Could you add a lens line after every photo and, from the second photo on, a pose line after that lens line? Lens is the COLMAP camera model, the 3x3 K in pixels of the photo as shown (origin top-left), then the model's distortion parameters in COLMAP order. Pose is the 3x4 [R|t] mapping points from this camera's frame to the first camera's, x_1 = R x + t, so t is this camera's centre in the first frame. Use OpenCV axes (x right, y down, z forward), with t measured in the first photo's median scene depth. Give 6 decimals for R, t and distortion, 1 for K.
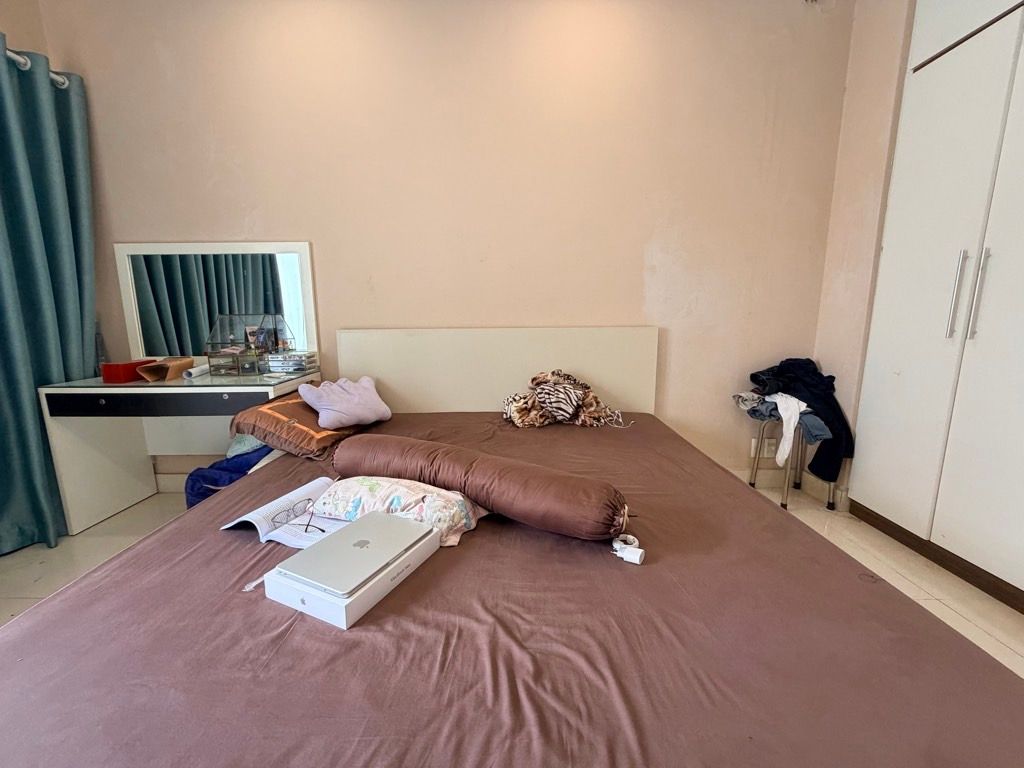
lens RADIAL K [[405.1, 0, 507.3], [0, 405.1, 385.1], [0, 0, 1]] dist [0.000155, -0.000116]
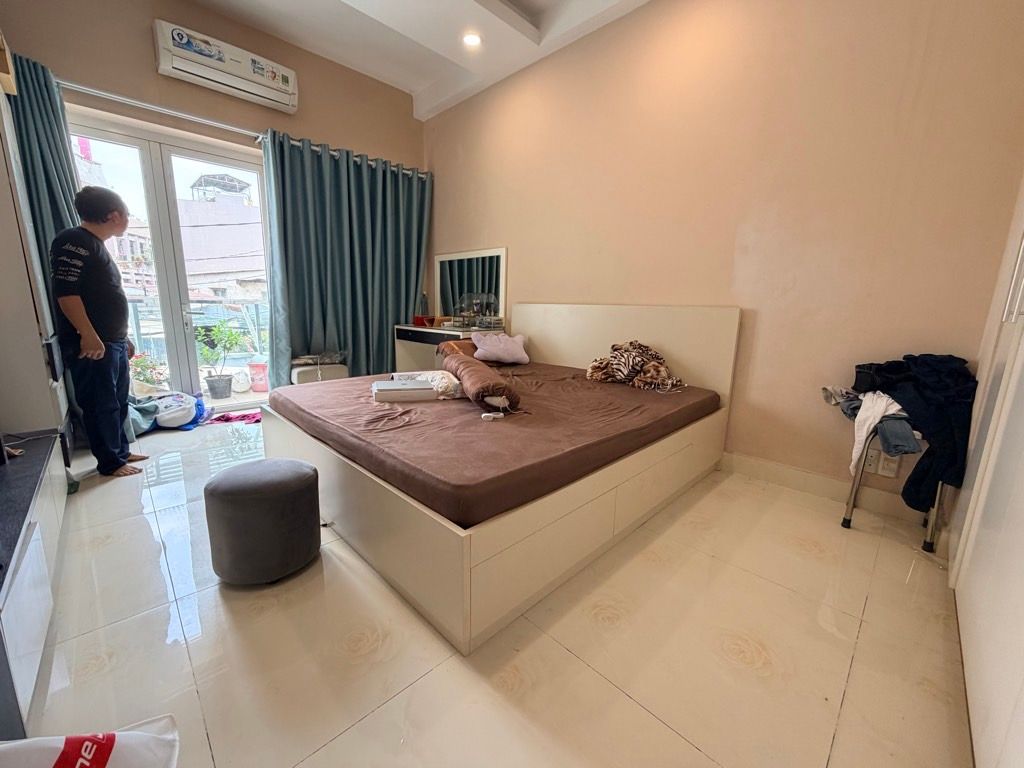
lens RADIAL K [[405.1, 0, 507.3], [0, 405.1, 385.1], [0, 0, 1]] dist [0.000155, -0.000116]
pose [[0.705922, 0.161209, -0.689700, 0.733390], [-0.146672, 0.985919, 0.080324, 0.053353], [0.692937, 0.044457, 0.719626, -0.118610]]
